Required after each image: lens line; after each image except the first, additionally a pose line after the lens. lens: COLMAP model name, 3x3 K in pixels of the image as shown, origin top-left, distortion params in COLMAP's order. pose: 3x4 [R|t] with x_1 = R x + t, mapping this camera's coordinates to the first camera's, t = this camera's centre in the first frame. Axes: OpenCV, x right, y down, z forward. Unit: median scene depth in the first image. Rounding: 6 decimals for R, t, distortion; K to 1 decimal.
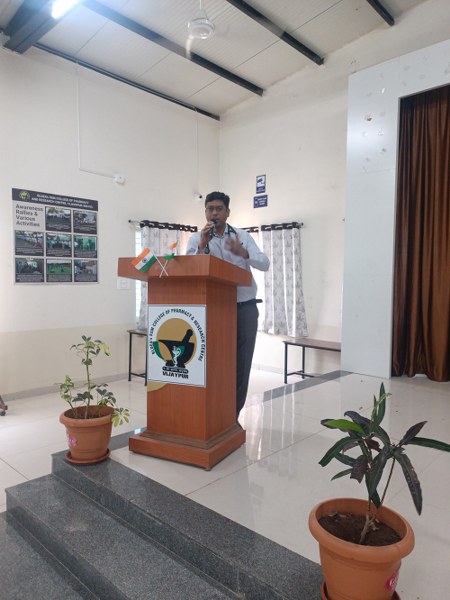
lens RADIAL K [[427.1, 0, 228.9], [0, 427.1, 300.3], [0, 0, 1]] dist [0.058233, -0.092895]
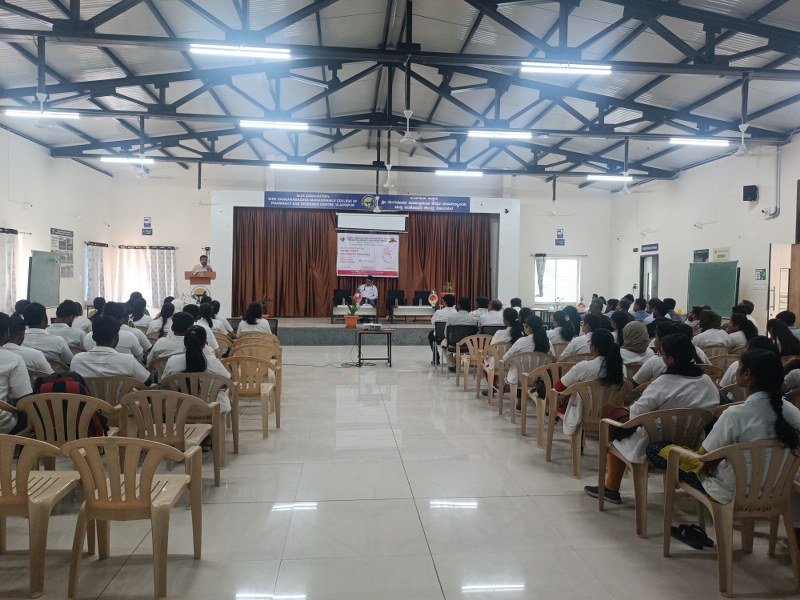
lens RADIAL K [[569.5, 0, 400.0], [0, 569.5, 300.0], [0, 0, 1]] dist [0.058233, -0.092895]
pose [[0.667623, -0.018169, 0.744278, -2.597521], [0.022013, 0.999747, 0.004659, 0.154051], [-0.744174, 0.013274, 0.667854, -3.493851]]
